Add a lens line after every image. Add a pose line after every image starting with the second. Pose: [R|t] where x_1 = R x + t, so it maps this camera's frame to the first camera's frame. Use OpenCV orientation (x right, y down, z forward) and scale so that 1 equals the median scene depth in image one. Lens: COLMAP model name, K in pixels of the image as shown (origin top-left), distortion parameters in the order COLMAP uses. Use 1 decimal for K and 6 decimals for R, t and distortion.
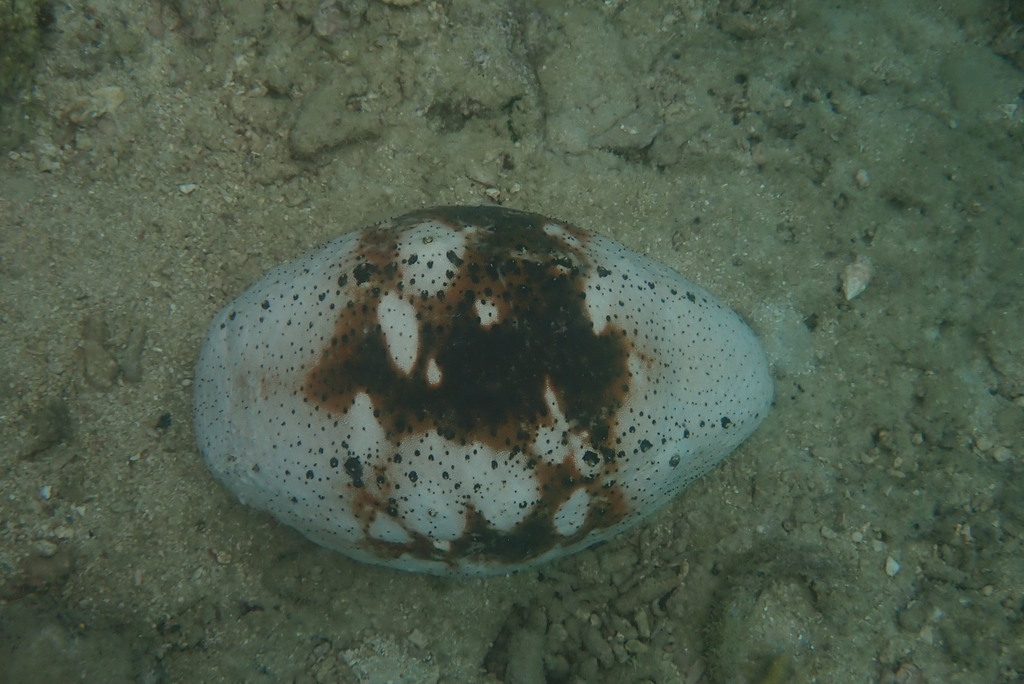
lens RADIAL K [[1405.5, 0, 512.0], [0, 1405.5, 342.0], [0, 0, 1]] dist [-0.055394, 0.004901]
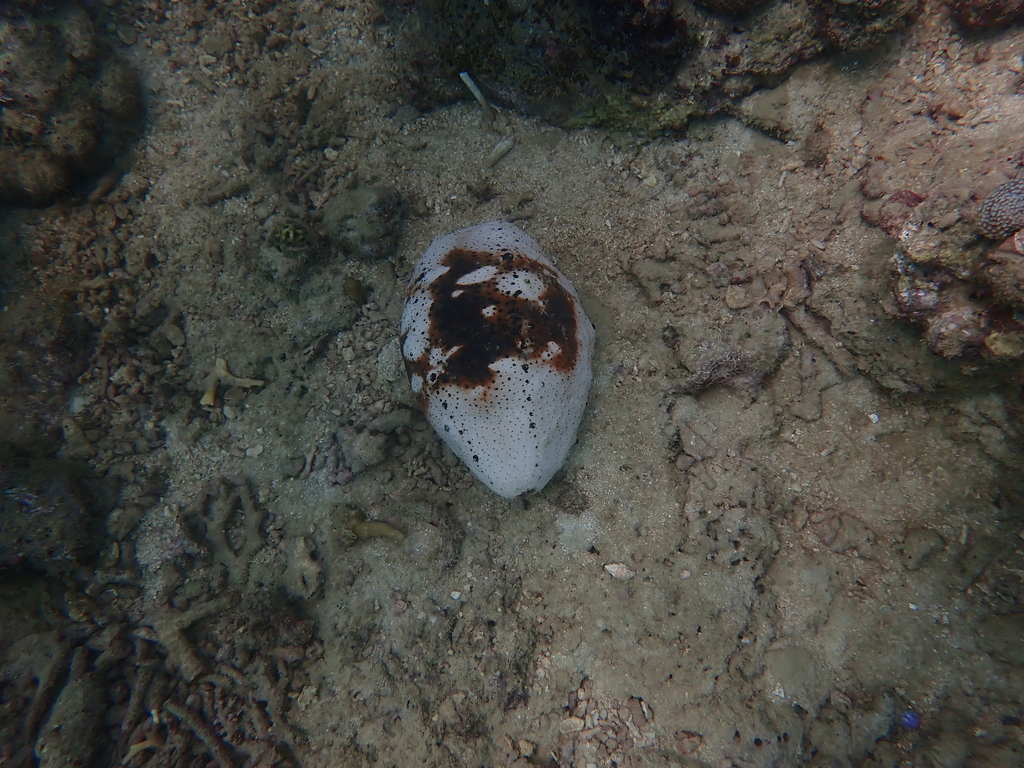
lens RADIAL K [[763.4, 0, 512.0], [0, 763.4, 384.0], [0, 0, 1]] dist [-0.052103, -0.000116]
pose [[0.109629, 0.938950, -0.326120, 0.346263], [-0.924987, 0.216472, 0.312312, -0.290039], [0.363841, 0.267418, 0.892248, 0.037769]]
